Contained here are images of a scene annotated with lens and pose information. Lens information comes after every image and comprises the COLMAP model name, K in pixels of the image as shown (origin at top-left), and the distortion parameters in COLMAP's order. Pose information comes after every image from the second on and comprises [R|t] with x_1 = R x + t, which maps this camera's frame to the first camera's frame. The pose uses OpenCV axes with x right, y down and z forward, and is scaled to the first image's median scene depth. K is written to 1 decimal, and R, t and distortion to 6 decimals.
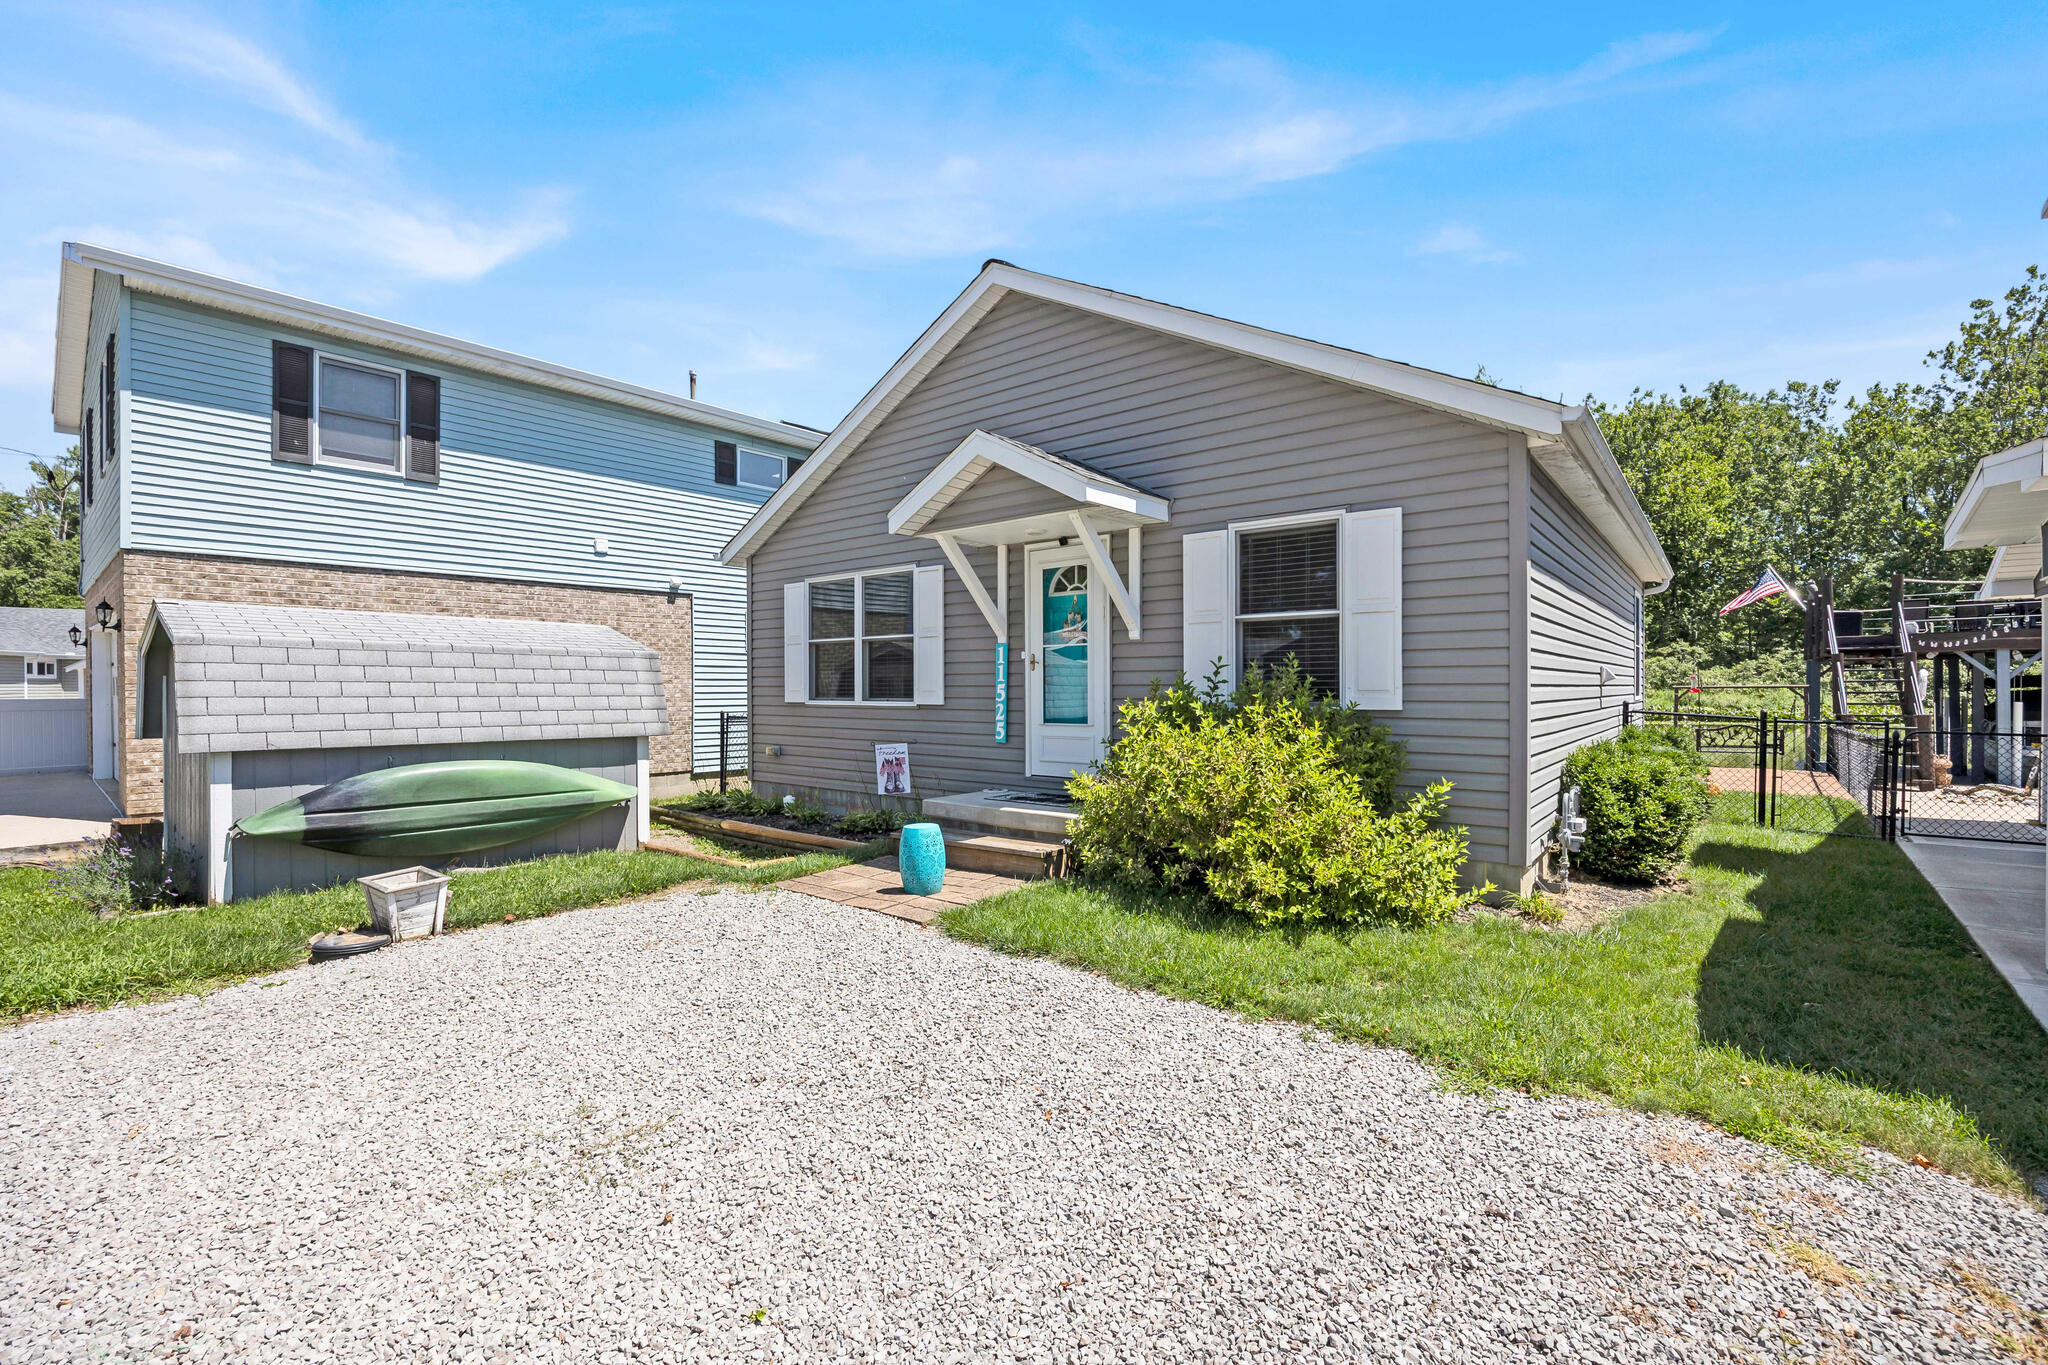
lens RADIAL K [[881.6, 0, 1012.7], [0, 881.6, 692.1], [0, 0, 1]] dist [-0.018844, 0.000696]
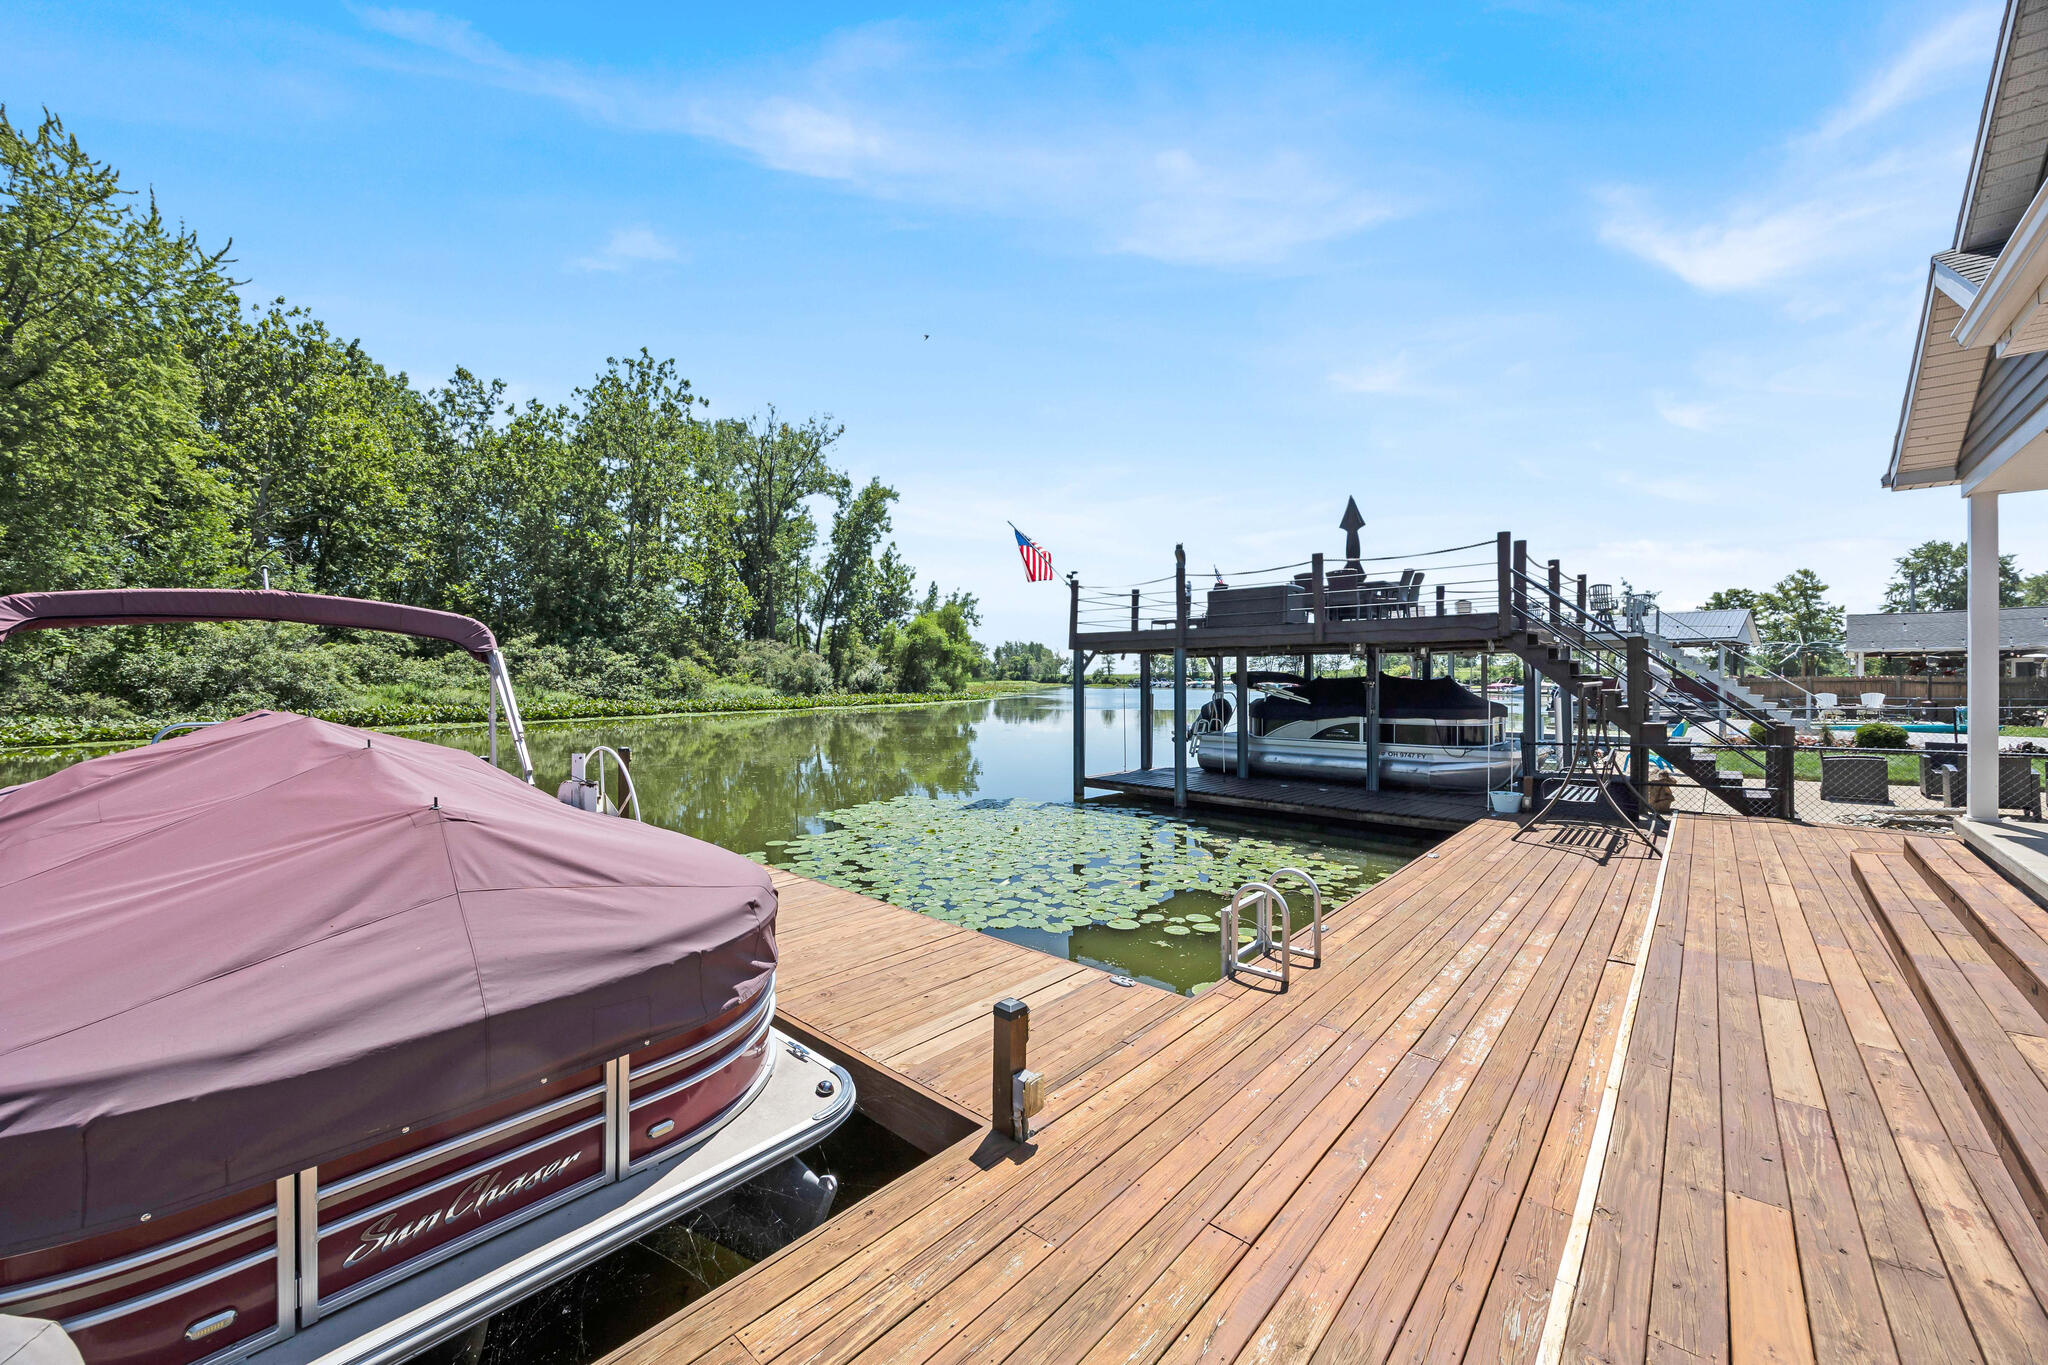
lens RADIAL K [[780.7, 0, 1027.6], [0, 780.7, 679.9], [0, 0, 1]] dist [-0.002355, -0.000211]
pose [[0.056629, 0.000837, 0.998395, 0.505206], [0.008292, 0.999965, -0.001308, -0.007778], [-0.998361, 0.008352, 0.056620, 2.503204]]
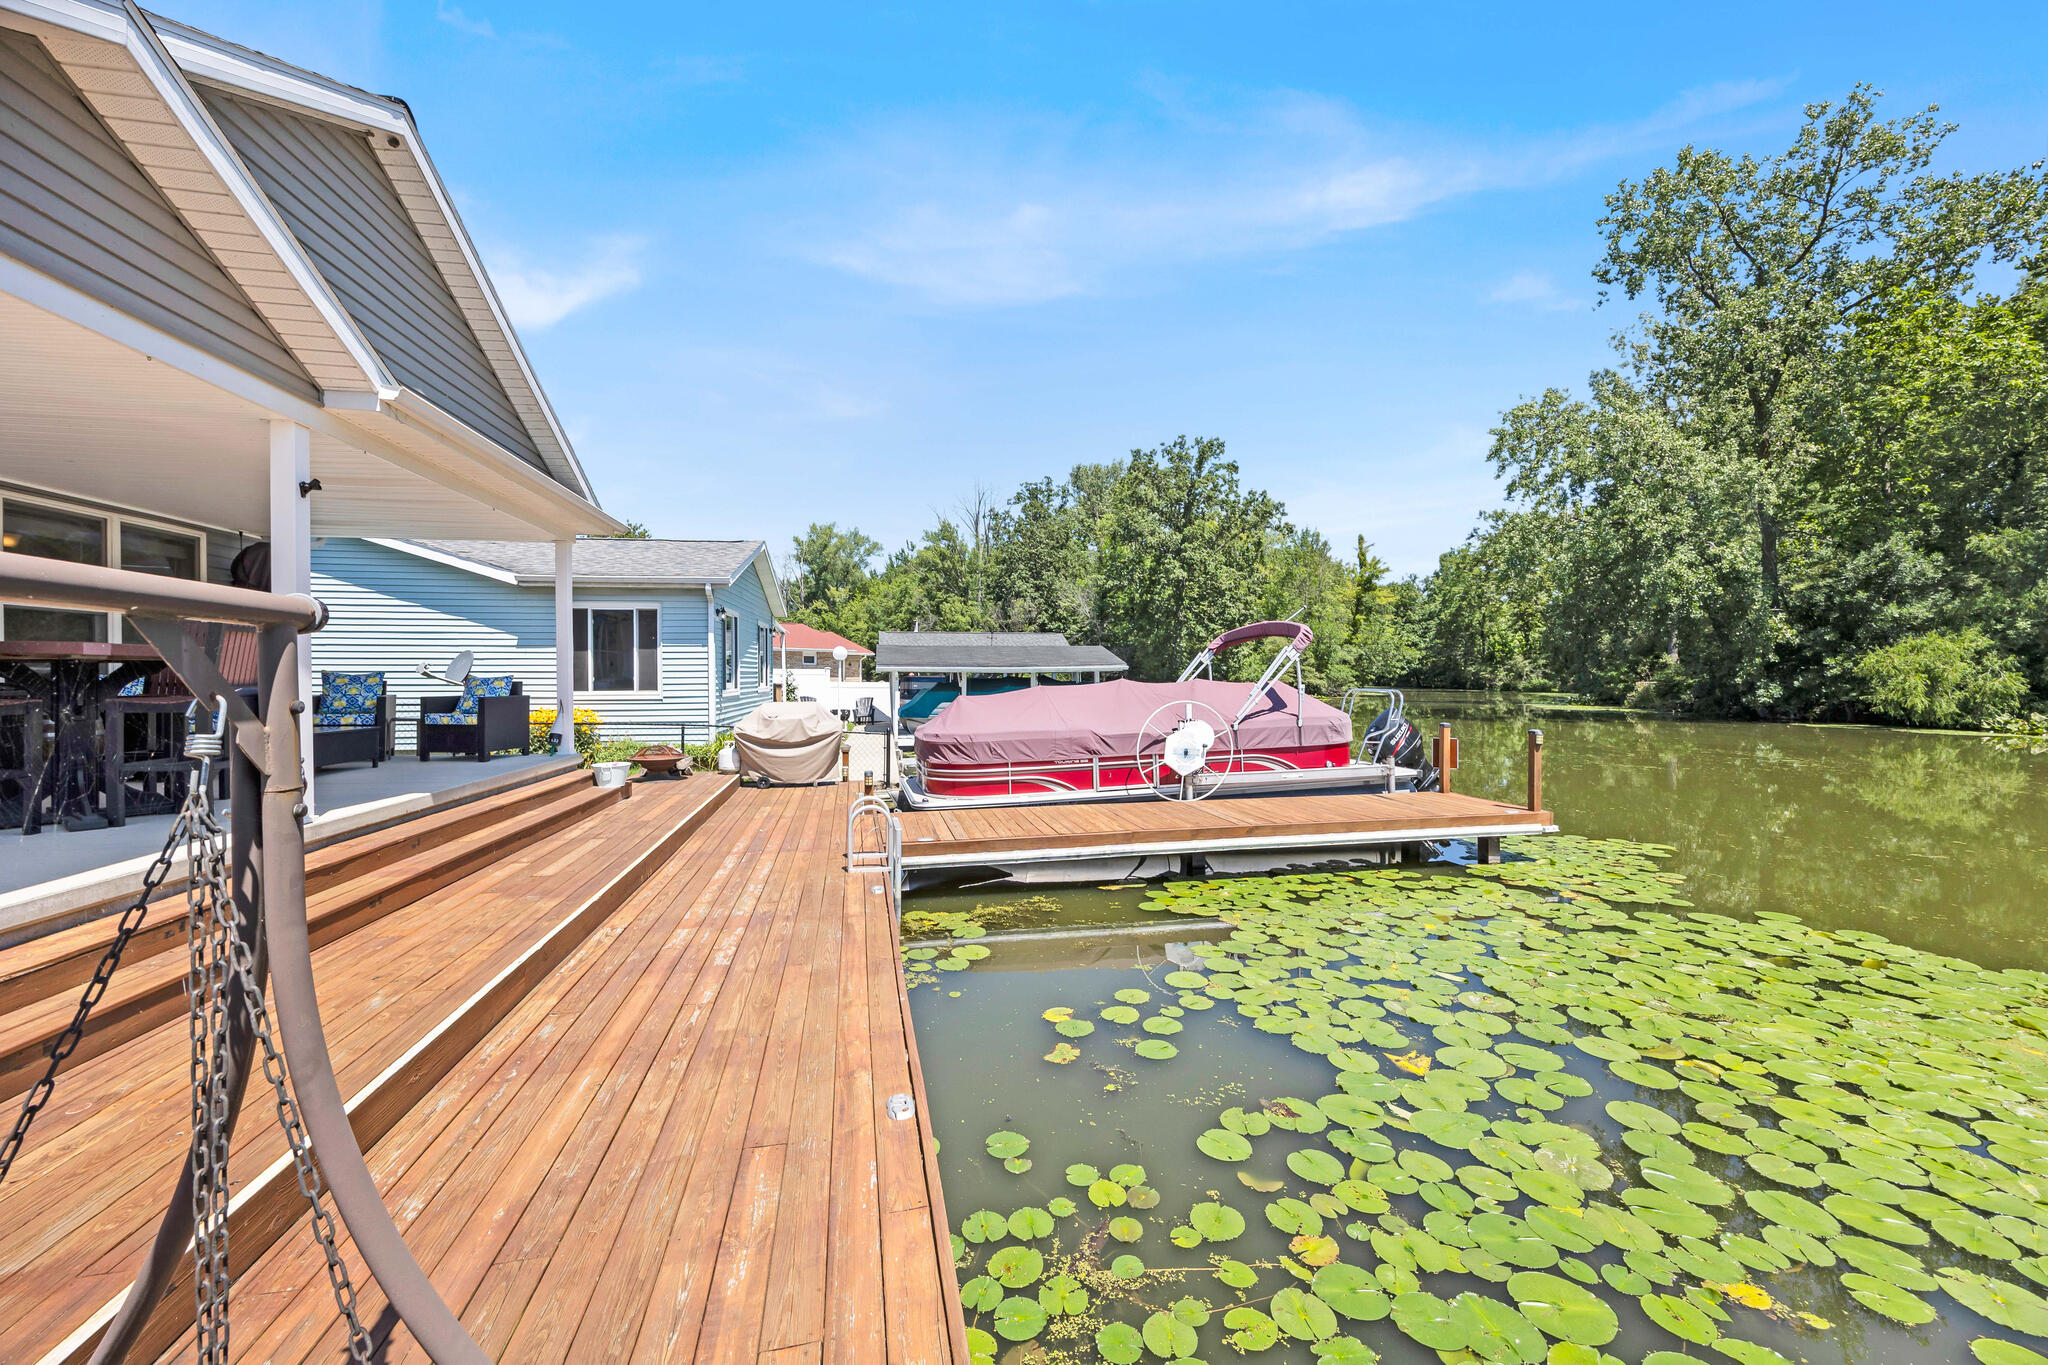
lens RADIAL K [[777.2, 0, 1021.3], [0, 777.2, 681.2], [0, 0, 1]] dist [-0.000909, -0.000397]
pose [[0.766669, 0.005039, -0.642023, 1.640607], [-0.005617, 0.999984, 0.001142, 0.014593], [0.642018, 0.002731, 0.766685, 1.888608]]
